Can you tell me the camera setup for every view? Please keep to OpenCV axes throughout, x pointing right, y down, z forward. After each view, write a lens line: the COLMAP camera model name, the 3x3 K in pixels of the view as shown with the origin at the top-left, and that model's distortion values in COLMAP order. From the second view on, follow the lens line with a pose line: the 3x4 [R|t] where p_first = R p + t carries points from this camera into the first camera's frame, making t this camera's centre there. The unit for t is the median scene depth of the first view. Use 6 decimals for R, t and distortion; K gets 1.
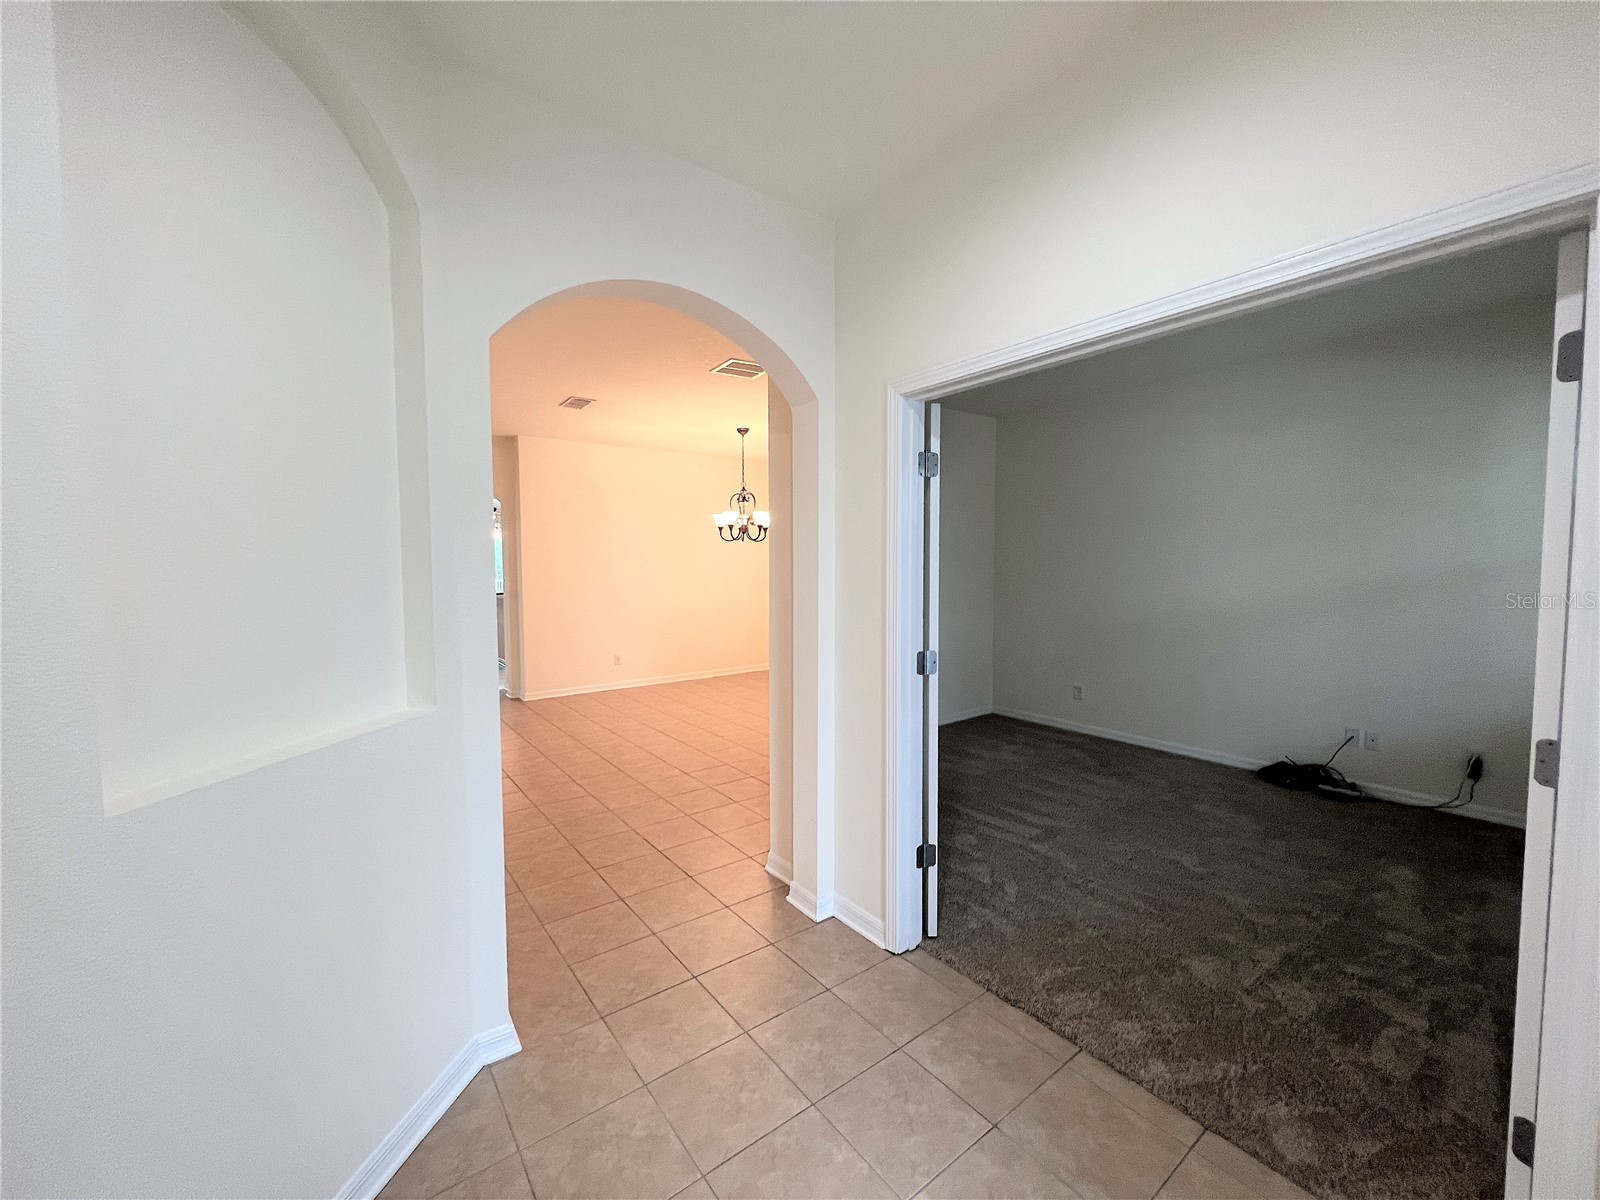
lens RADIAL K [[638.0, 0, 795.2], [0, 638.0, 597.3], [0, 0, 1]] dist [-0.001695, -0.000060]
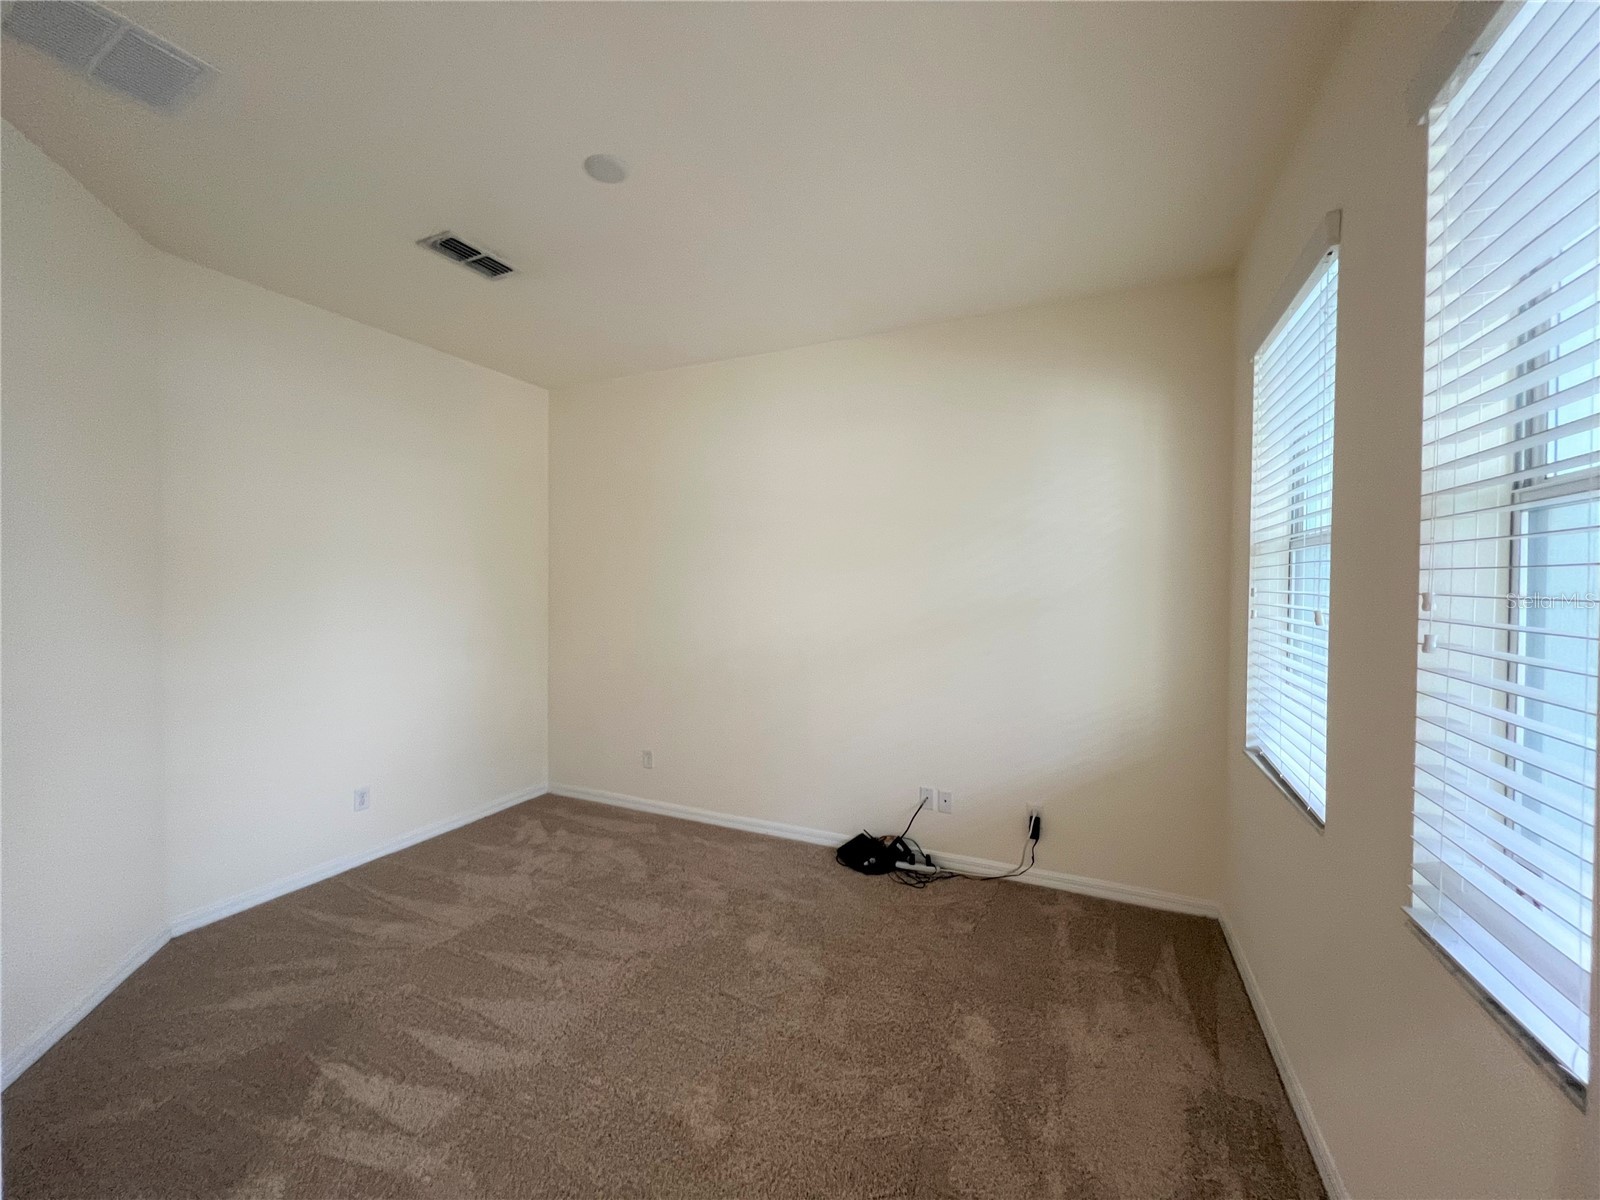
lens RADIAL K [[638.0, 0, 795.2], [0, 638.0, 597.3], [0, 0, 1]] dist [-0.001695, -0.000060]
pose [[0.878014, 0.000762, 0.478633, 0.321224], [0.015771, 0.999410, -0.030521, -0.022563], [-0.478374, 0.034346, 0.877484, 0.337638]]
